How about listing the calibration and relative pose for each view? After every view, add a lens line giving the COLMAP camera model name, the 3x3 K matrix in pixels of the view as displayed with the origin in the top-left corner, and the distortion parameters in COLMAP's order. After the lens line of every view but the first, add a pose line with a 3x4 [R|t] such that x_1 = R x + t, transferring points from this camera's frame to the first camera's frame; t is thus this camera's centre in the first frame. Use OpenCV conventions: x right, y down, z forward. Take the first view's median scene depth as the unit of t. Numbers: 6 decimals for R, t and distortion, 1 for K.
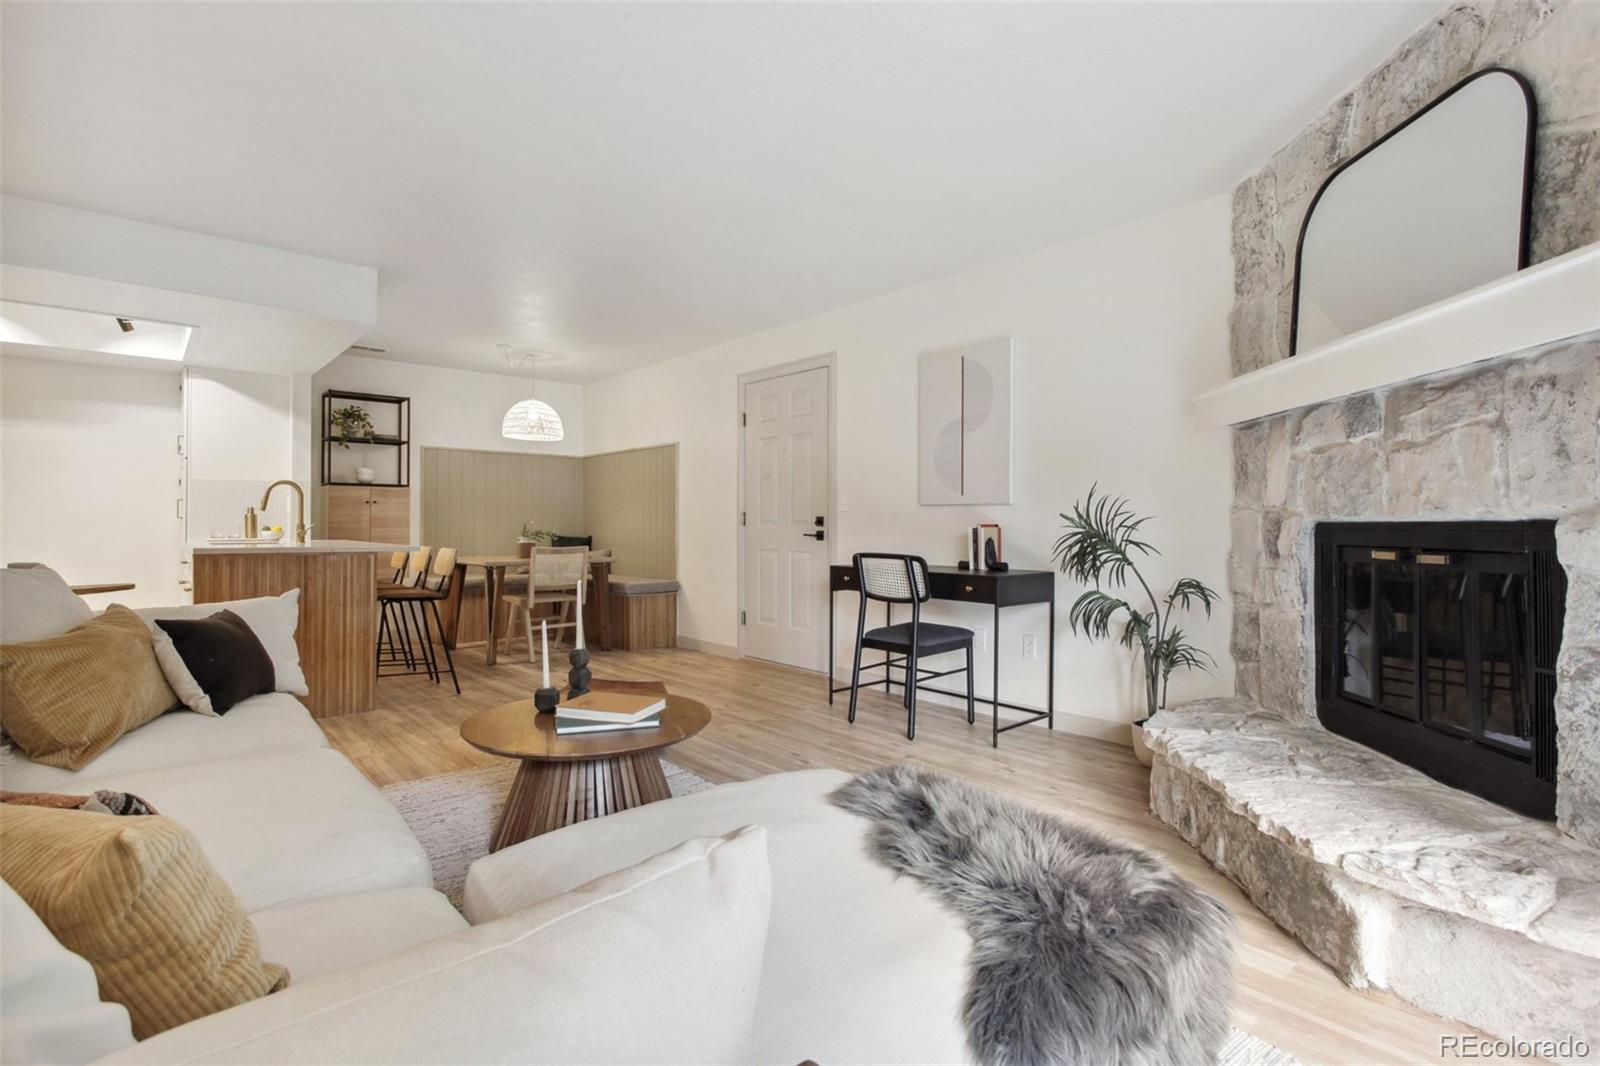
lens RADIAL K [[769.0, 0, 787.8], [0, 769.0, 531.4], [0, 0, 1]] dist [-0.013341, 0.004826]
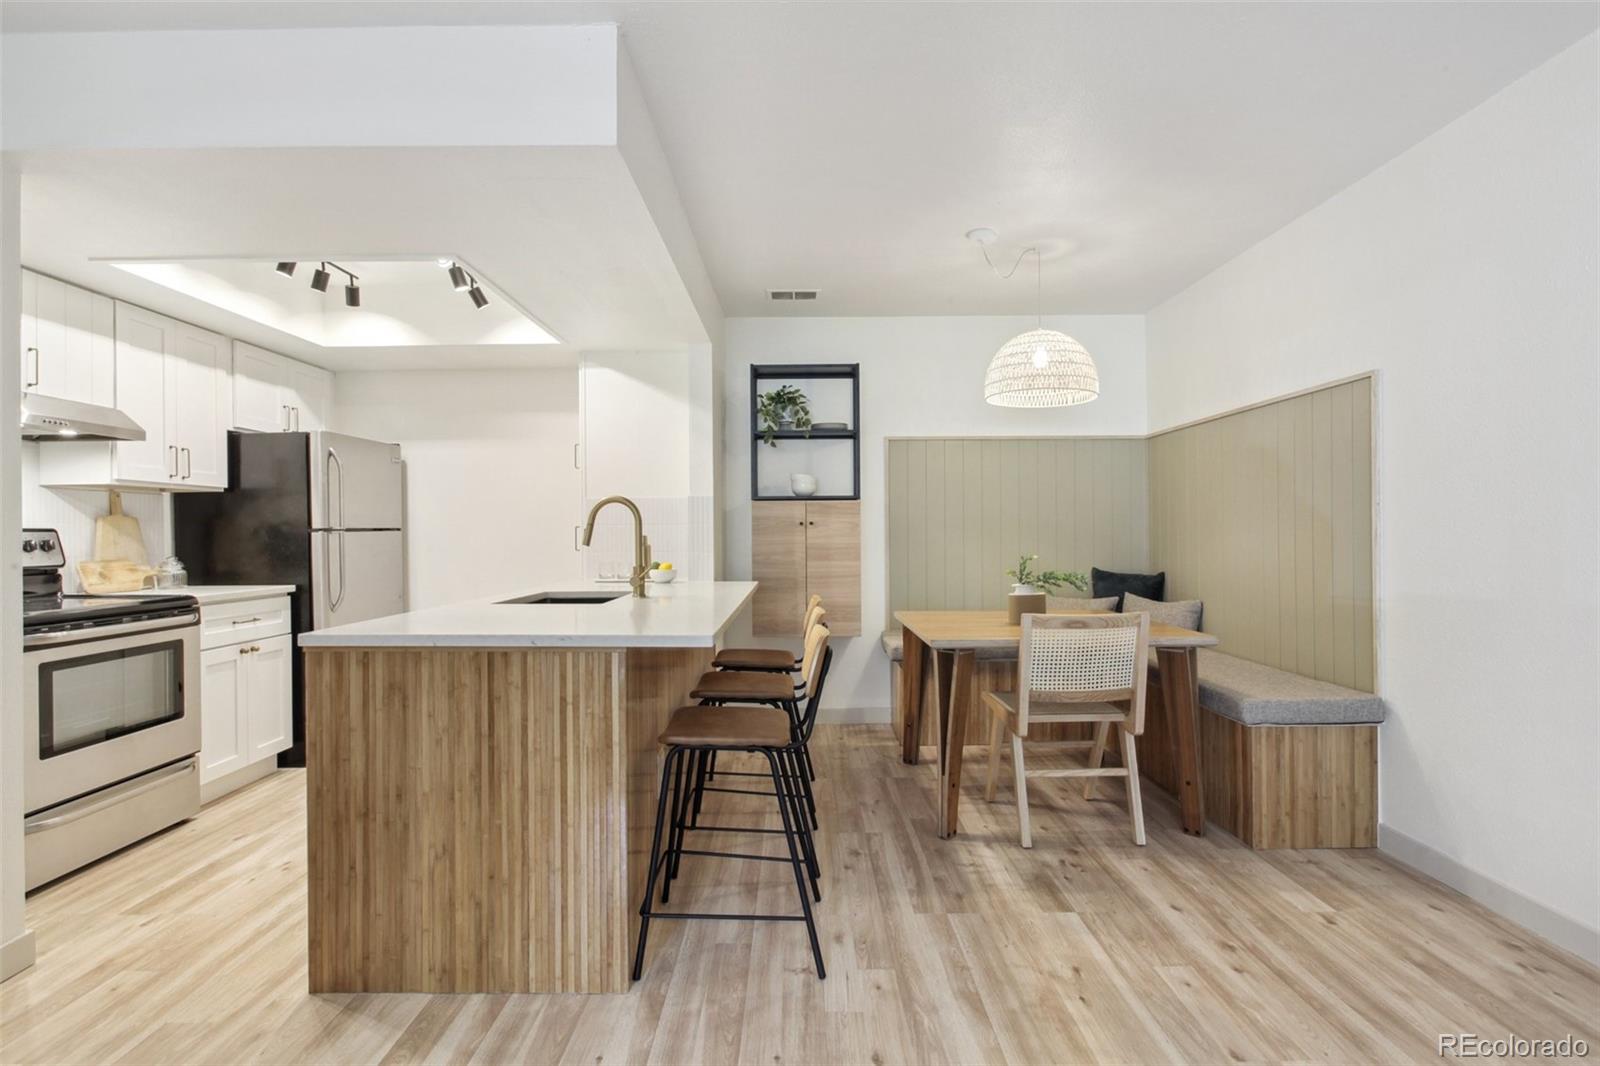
lens RADIAL K [[769.0, 0, 799.5], [0, 769.0, 530.2], [0, 0, 1]] dist [-0.013341, 0.004826]
pose [[0.753939, -0.017951, -0.656699, -0.109180], [0.007610, 0.999798, -0.018593, -0.020748], [0.656901, 0.009020, 0.753923, 0.492087]]
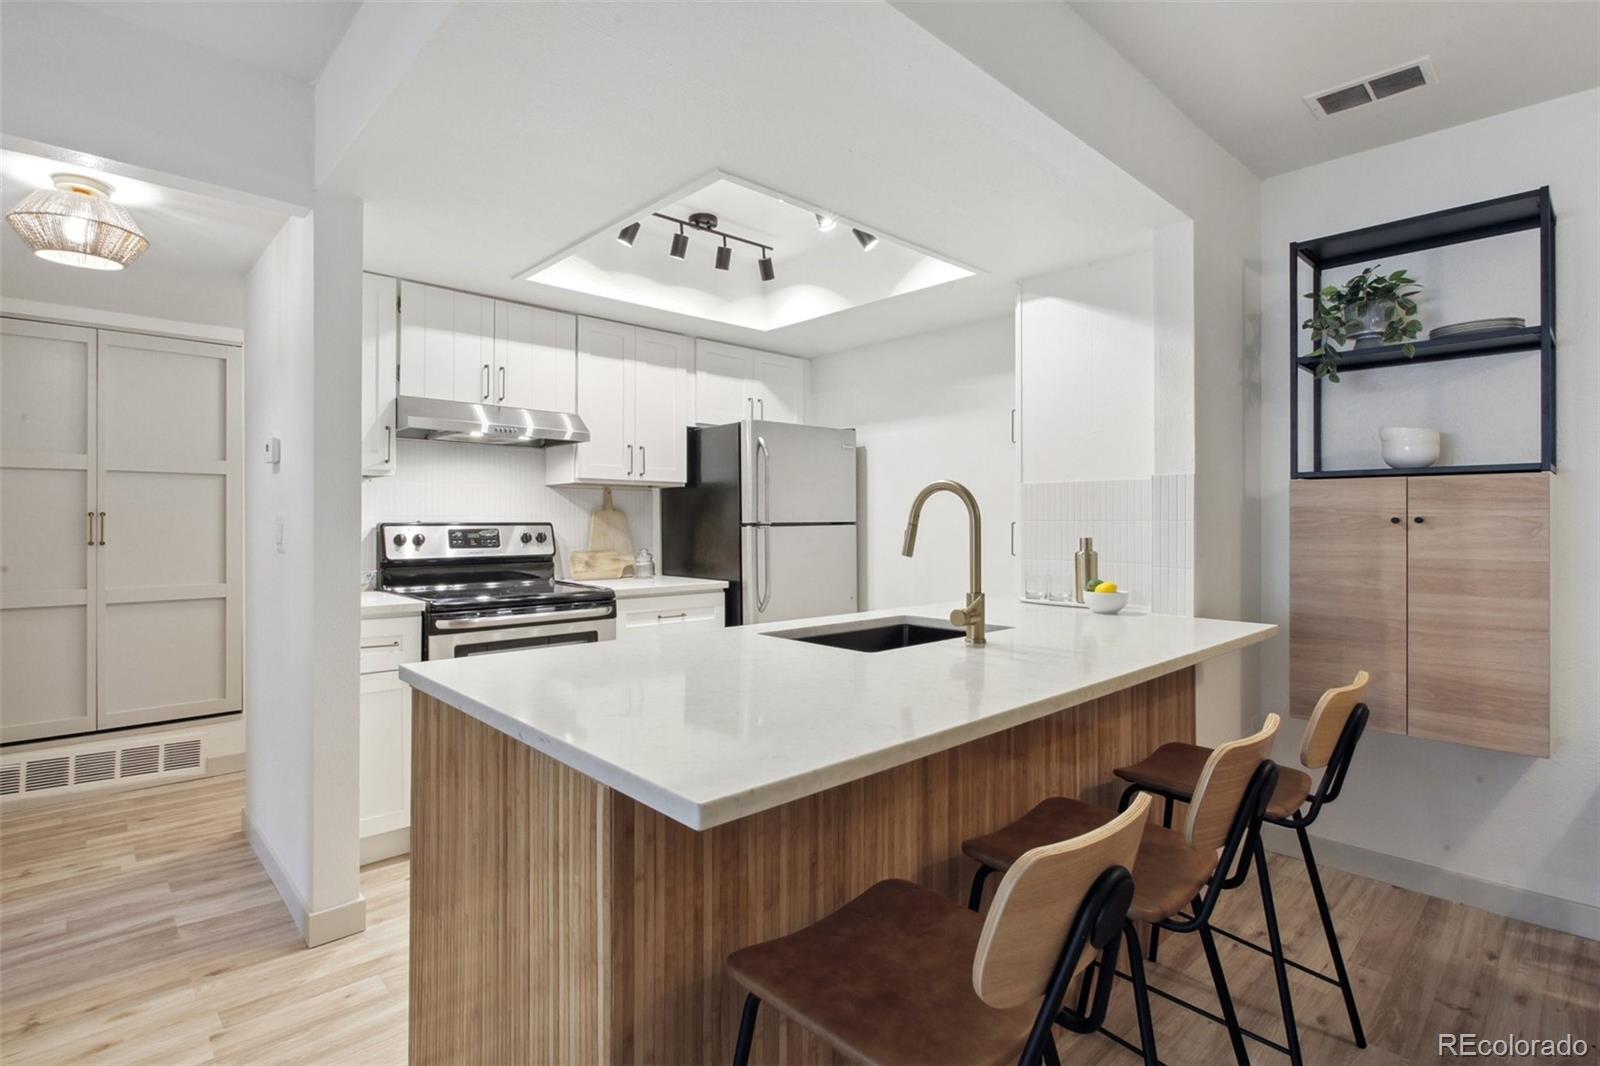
lens RADIAL K [[769.0, 0, 803.2], [0, 769.0, 520.4], [0, 0, 1]] dist [-0.013341, 0.004826]
pose [[0.049171, -0.009619, -0.998744, -0.208775], [-0.010968, 0.999888, -0.010170, -0.032553], [0.998730, 0.011455, 0.049060, 0.708862]]
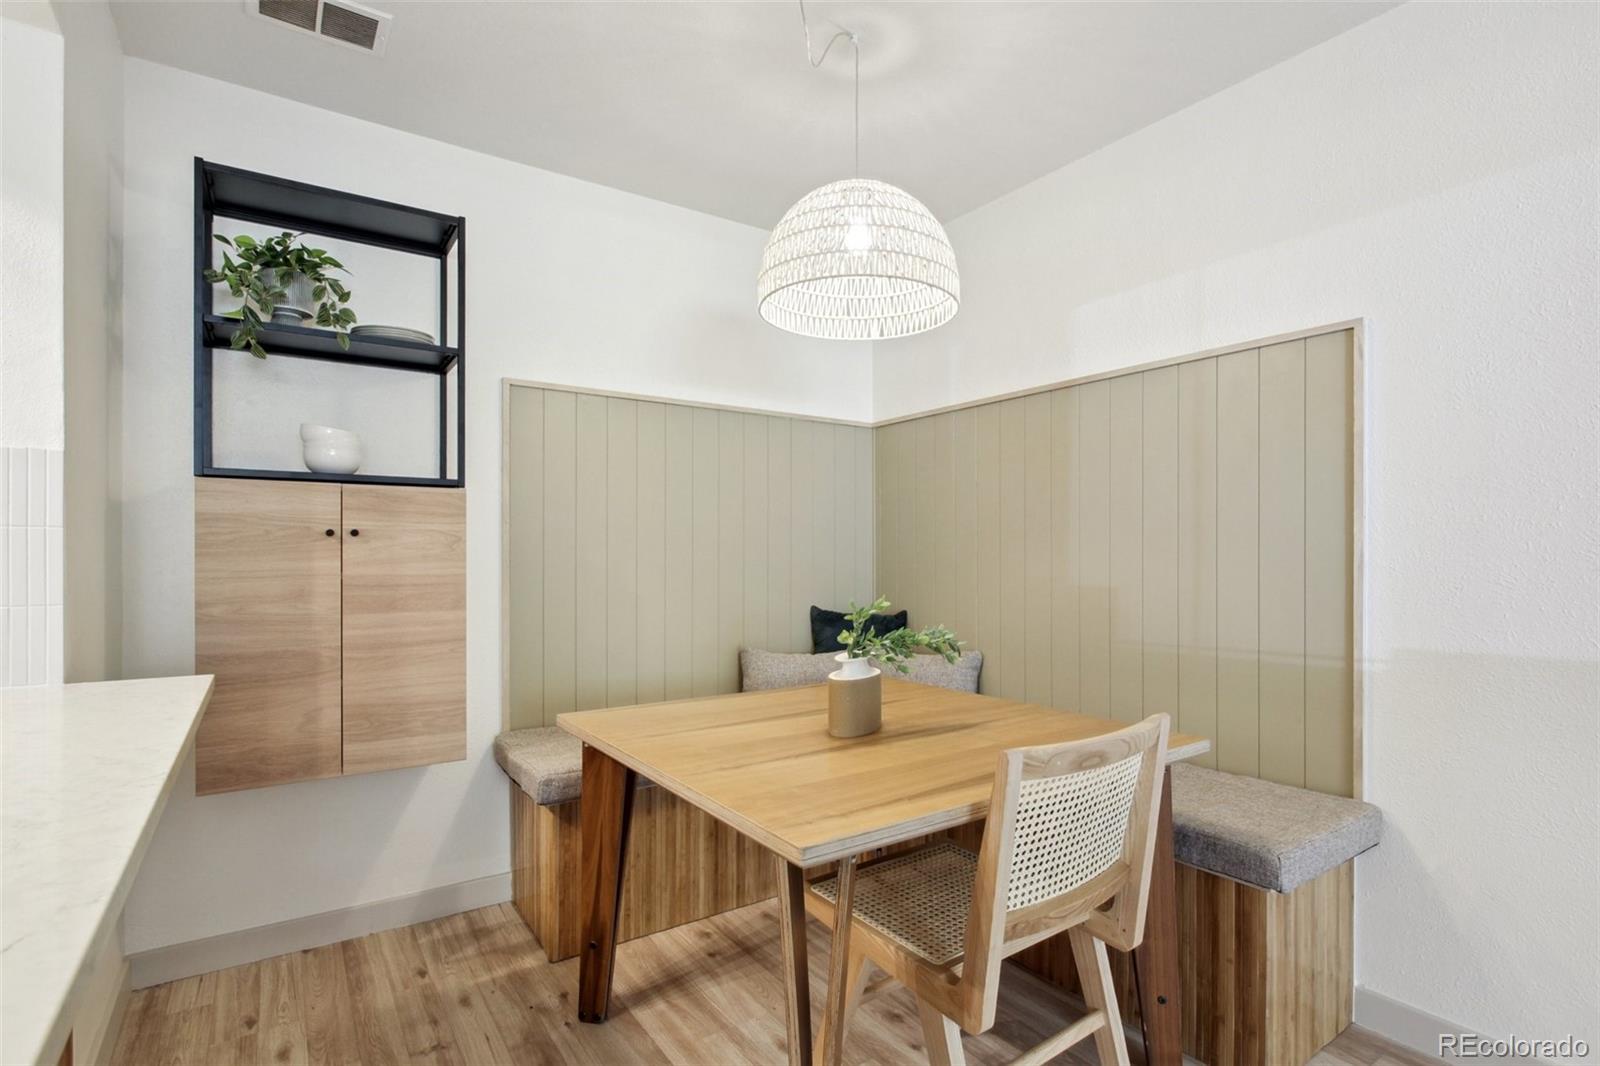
lens RADIAL K [[769.0, 0, 797.3], [0, 769.0, 554.4], [0, 0, 1]] dist [-0.013341, 0.004826]
pose [[0.993060, -0.008627, -0.117292, -0.326989], [0.007735, 0.999938, -0.008057, -0.026472], [0.117354, 0.007094, 0.993065, 0.716792]]
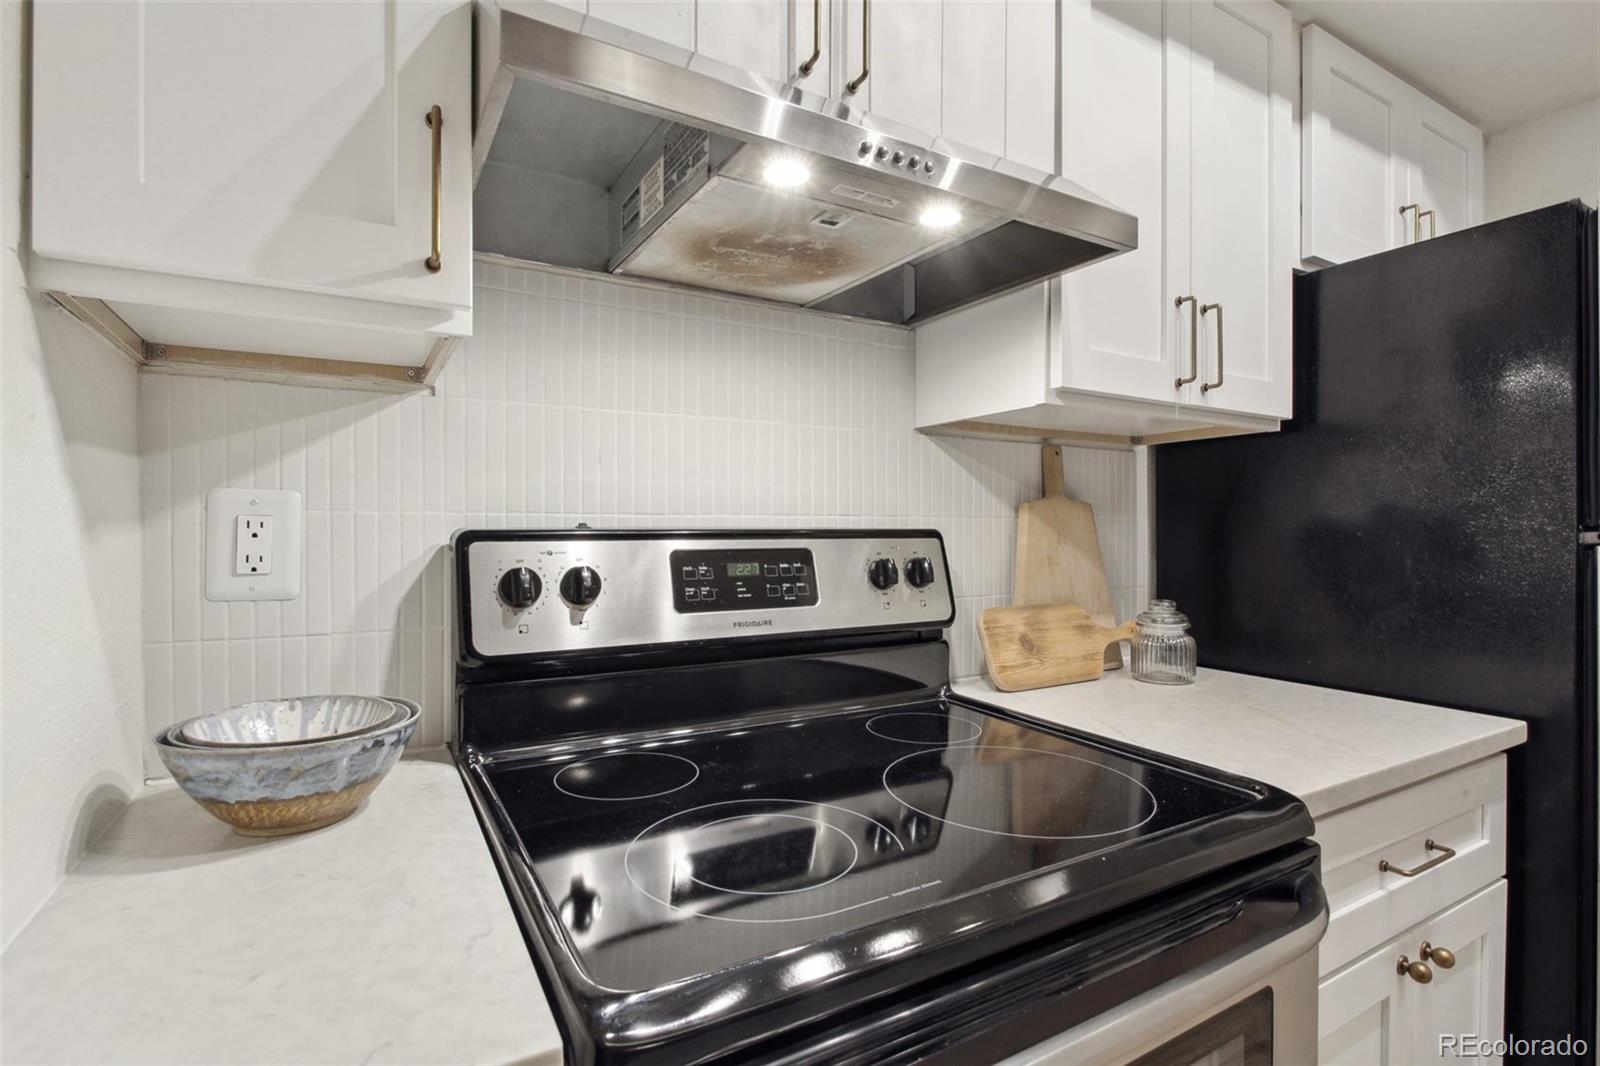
lens RADIAL K [[769.0, 0, 801.2], [0, 769.0, 537.3], [0, 0, 1]] dist [-0.013341, 0.004826]
pose [[-0.181514, 0.003844, -0.983381, -0.588200], [-0.015753, 0.999853, 0.006816, -0.033350], [0.983262, 0.016728, -0.181427, 0.548895]]
